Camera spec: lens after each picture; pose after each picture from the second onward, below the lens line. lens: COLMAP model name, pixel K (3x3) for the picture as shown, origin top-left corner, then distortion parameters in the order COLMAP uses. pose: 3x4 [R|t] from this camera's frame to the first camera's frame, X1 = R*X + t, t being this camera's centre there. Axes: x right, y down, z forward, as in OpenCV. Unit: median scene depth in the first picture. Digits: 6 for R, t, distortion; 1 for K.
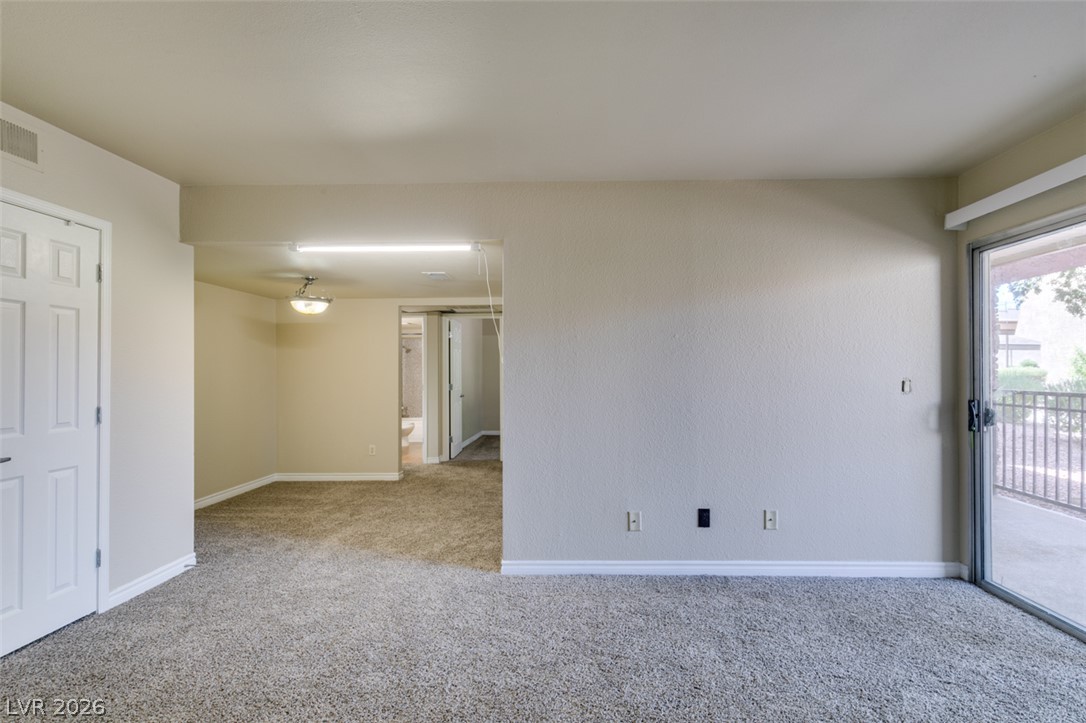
lens RADIAL K [[505.5, 0, 566.6], [0, 505.5, 368.8], [0, 0, 1]] dist [0.003924, 0.000453]
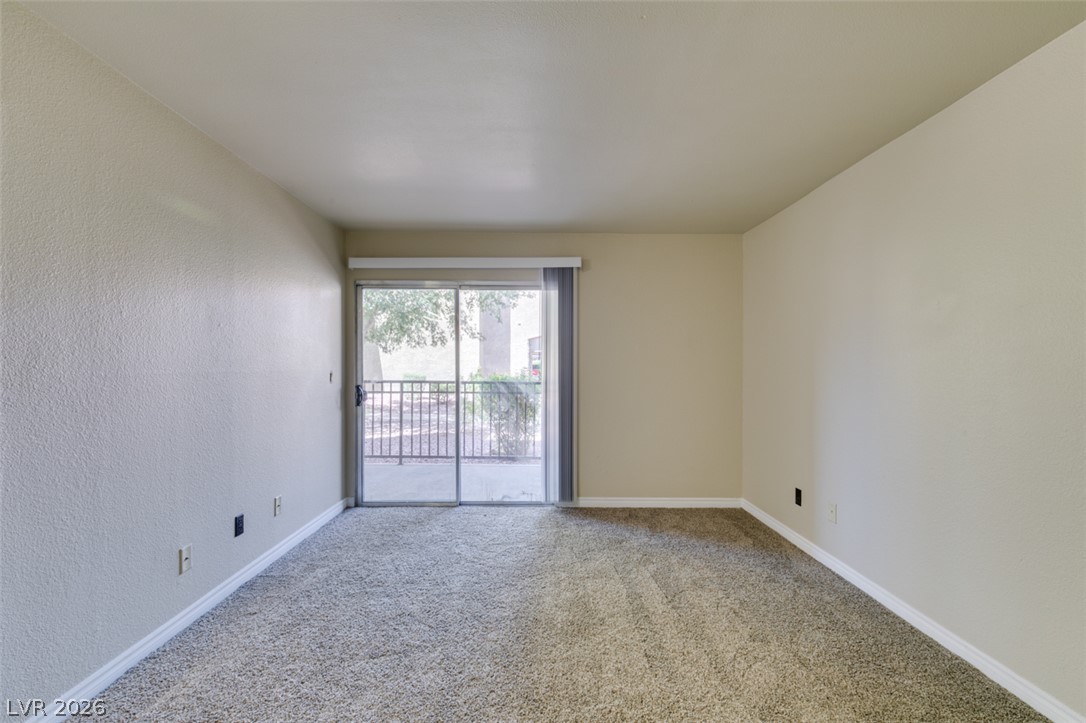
lens RADIAL K [[488.2, 0, 544.4], [0, 488.2, 362.3], [0, 0, 1]] dist [0.005739, -0.002442]
pose [[-0.035696, 0.007062, 0.999338, -0.635932], [-0.010395, 0.999918, -0.007437, -0.000769], [-0.999309, -0.010653, -0.035619, 0.474756]]
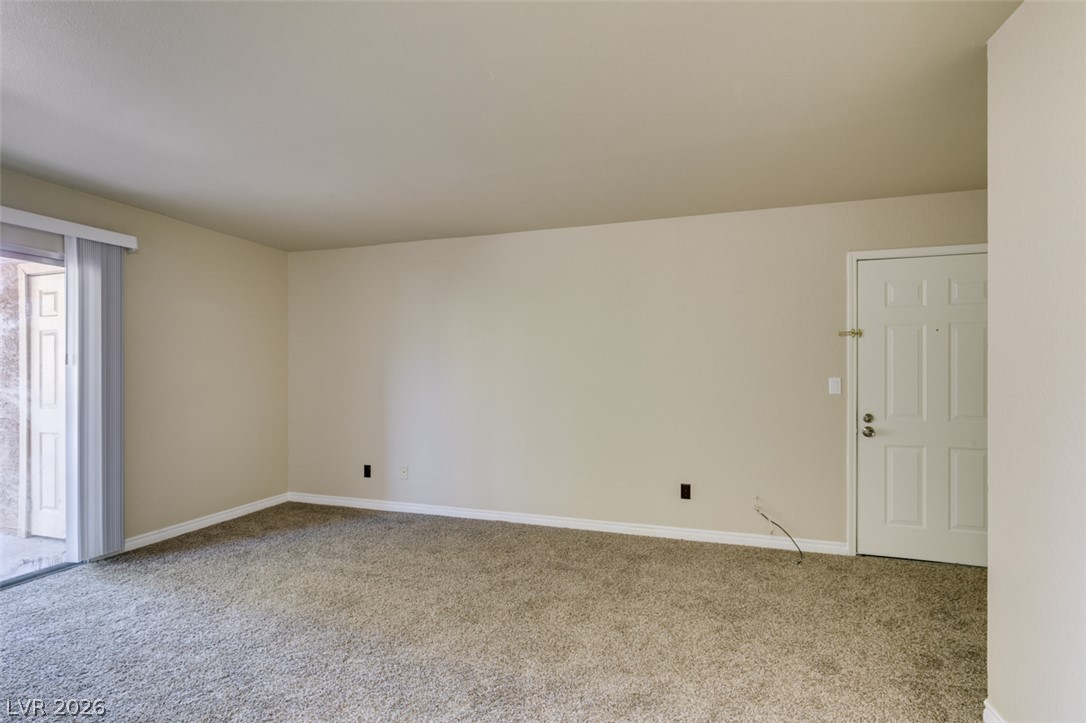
lens RADIAL K [[488.2, 0, 544.5], [0, 488.2, 375.5], [0, 0, 1]] dist [0.005739, -0.002442]
pose [[-0.961140, 0.002202, 0.276053, -0.460120], [0.001782, 0.999997, -0.001773, 0.006766], [-0.276056, -0.001212, -0.961141, 1.113853]]
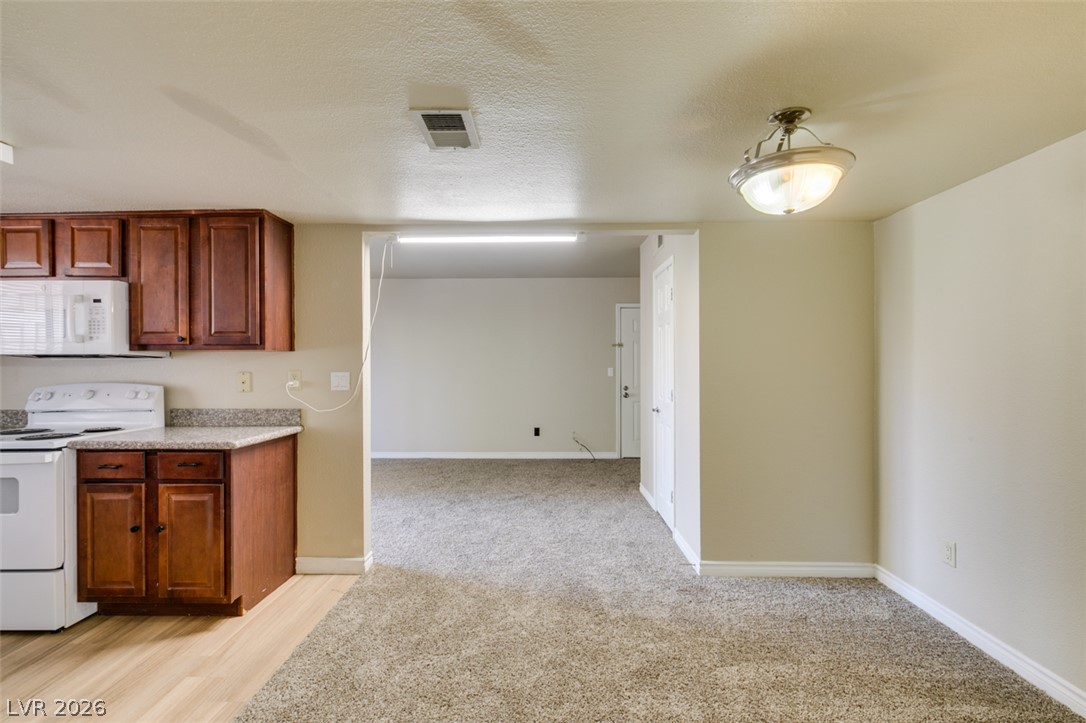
lens RADIAL K [[488.2, 0, 538.1], [0, 488.2, 365.3], [0, 0, 1]] dist [0.005739, -0.002442]
pose [[-0.999982, 0.006069, -0.000258, -0.467513], [0.006070, 0.999963, -0.006094, 0.010733], [0.000221, -0.006096, -0.999981, 1.993198]]
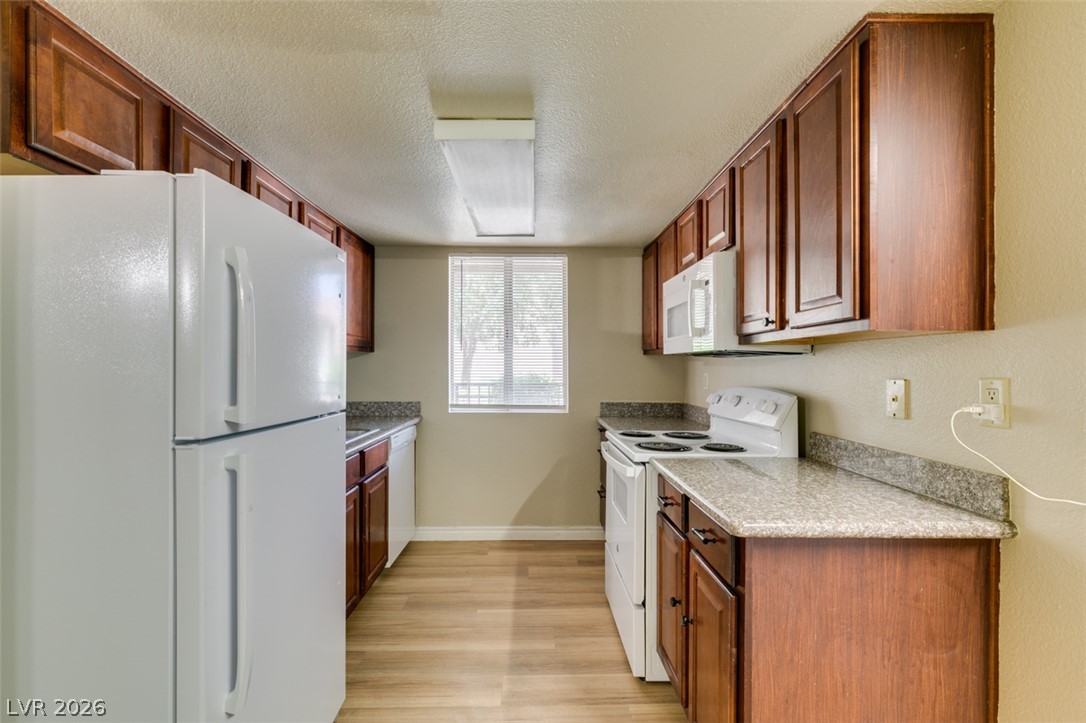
lens RADIAL K [[488.2, 0, 540.3], [0, 488.2, 366.3], [0, 0, 1]] dist [0.005739, -0.002442]
pose [[-0.035769, 0.003353, 0.999354, -0.360419], [-0.009404, 0.999949, -0.003692, 0.007611], [-0.999316, -0.009530, -0.035736, 1.401535]]
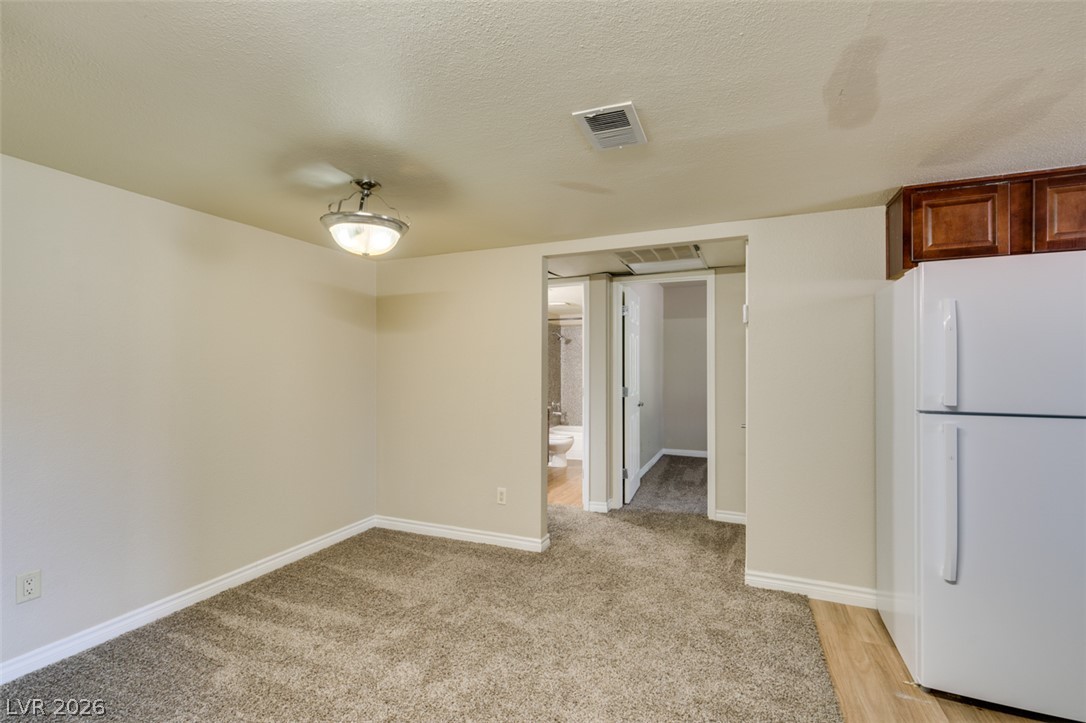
lens RADIAL K [[488.2, 0, 541.5], [0, 488.2, 366.3], [0, 0, 1]] dist [0.005739, -0.002442]
pose [[0.931760, 0.006364, -0.363019, -0.237929], [-0.005243, 0.999978, 0.004073, 0.003582], [0.363037, -0.001892, 0.931773, 0.883589]]
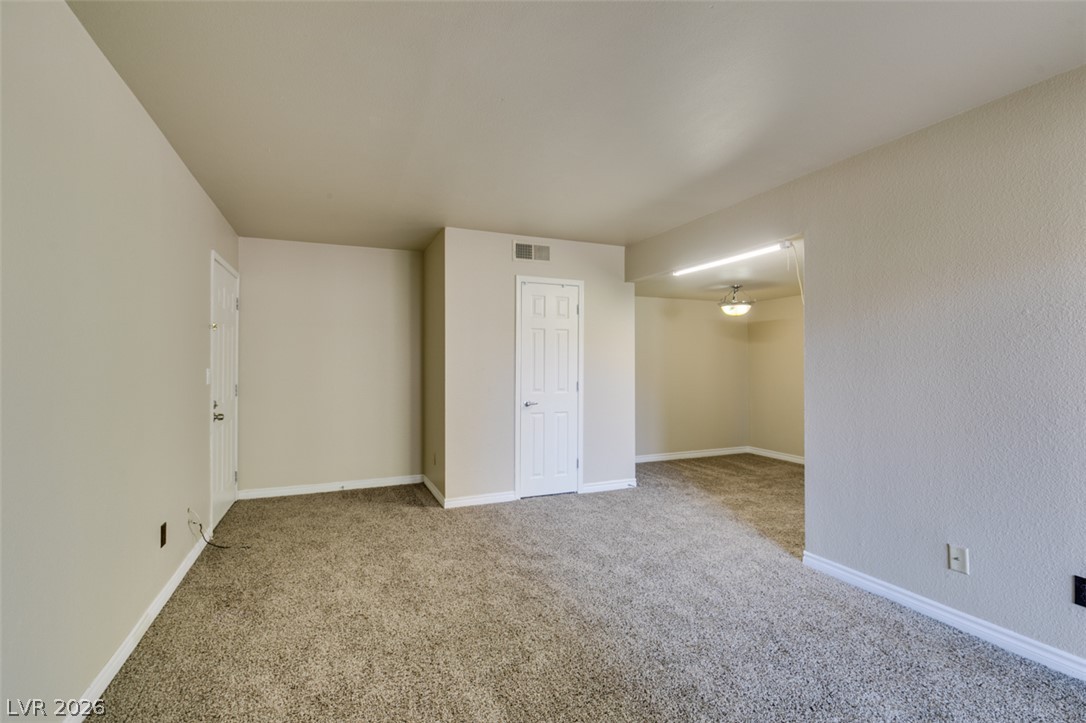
lens RADIAL K [[488.2, 0, 542.8], [0, 488.2, 360.0], [0, 0, 1]] dist [0.005739, -0.002442]
pose [[0.416618, -0.004053, -0.909073, 0.543158], [0.004092, 0.999988, -0.002583, -0.000373], [0.909072, -0.002644, 0.416630, 0.120436]]
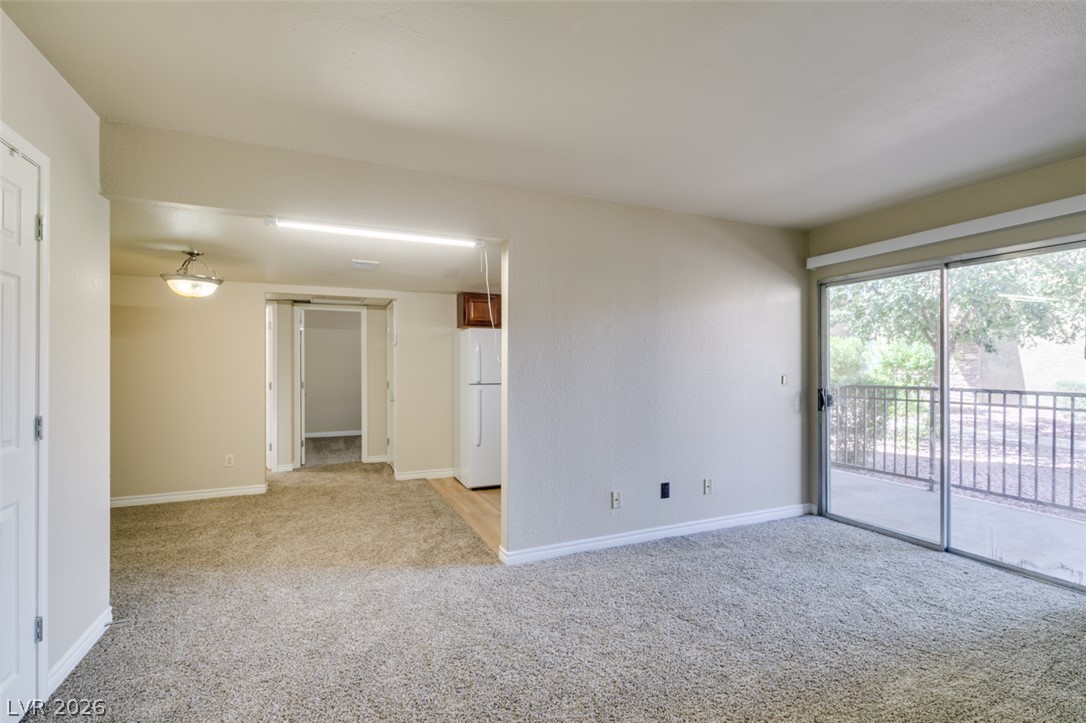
lens RADIAL K [[488.2, 0, 539.6], [0, 488.2, 369.0], [0, 0, 1]] dist [0.005739, -0.002442]
pose [[0.906527, 0.002812, 0.422138, -0.487843], [-0.005451, 0.999972, 0.005044, 0.001067], [-0.422112, -0.006873, 0.906518, 0.072228]]
